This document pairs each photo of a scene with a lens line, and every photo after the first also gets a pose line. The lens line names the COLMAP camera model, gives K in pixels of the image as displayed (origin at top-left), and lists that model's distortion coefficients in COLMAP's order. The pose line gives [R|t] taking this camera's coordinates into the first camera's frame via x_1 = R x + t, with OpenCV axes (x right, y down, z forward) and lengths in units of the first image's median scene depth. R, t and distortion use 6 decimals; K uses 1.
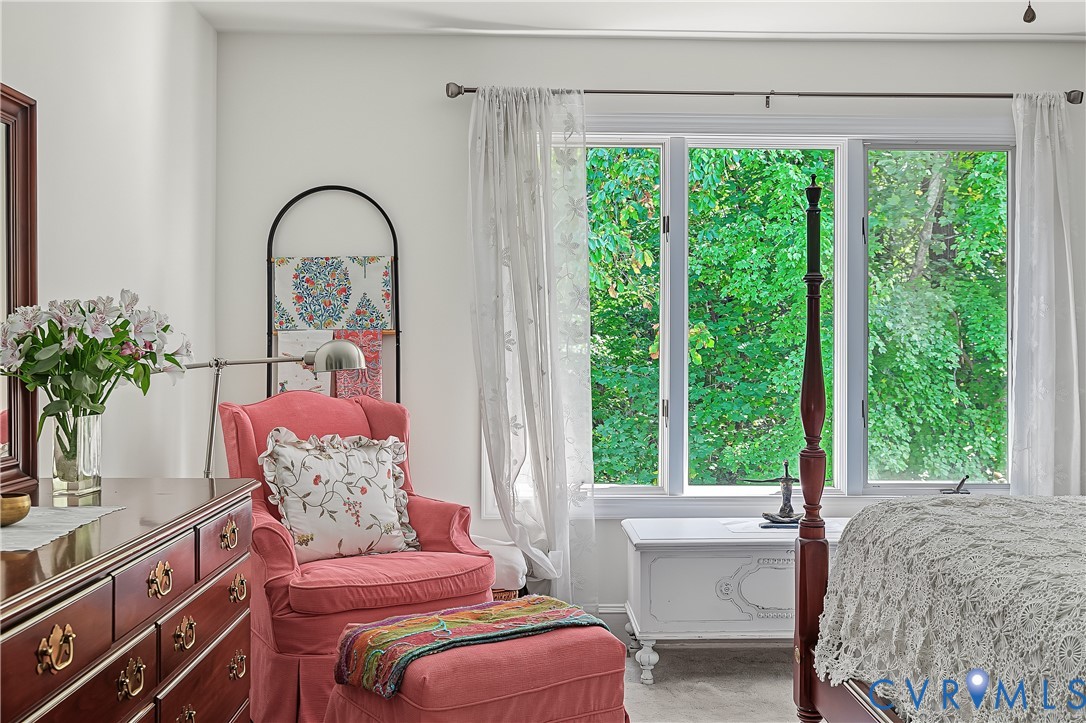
lens RADIAL K [[1062.6, 0, 543.8], [0, 1062.6, 352.8], [0, 0, 1]] dist [0.000888, 0.000000]
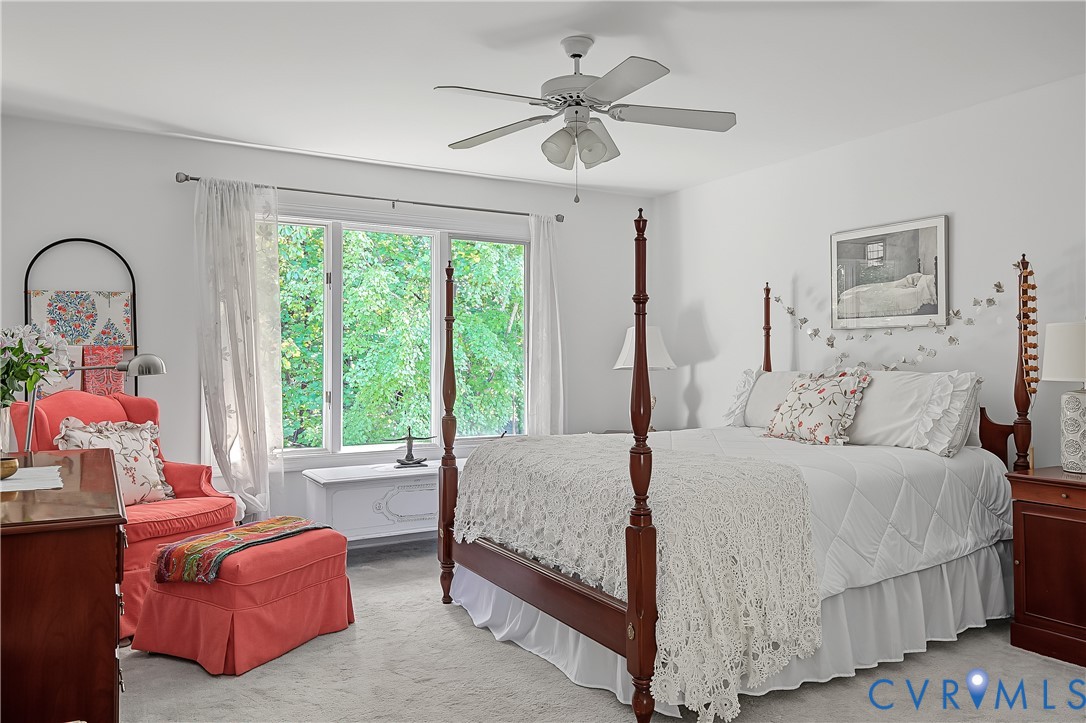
lens RADIAL K [[773.1, 0, 543.3], [0, 773.1, 363.8], [0, 0, 1]] dist [0.005746, -0.001766]
pose [[0.879414, -0.006328, 0.476015, -0.156380], [0.003684, 0.999972, 0.006487, -0.002416], [-0.476043, -0.003951, 0.879413, -0.146234]]
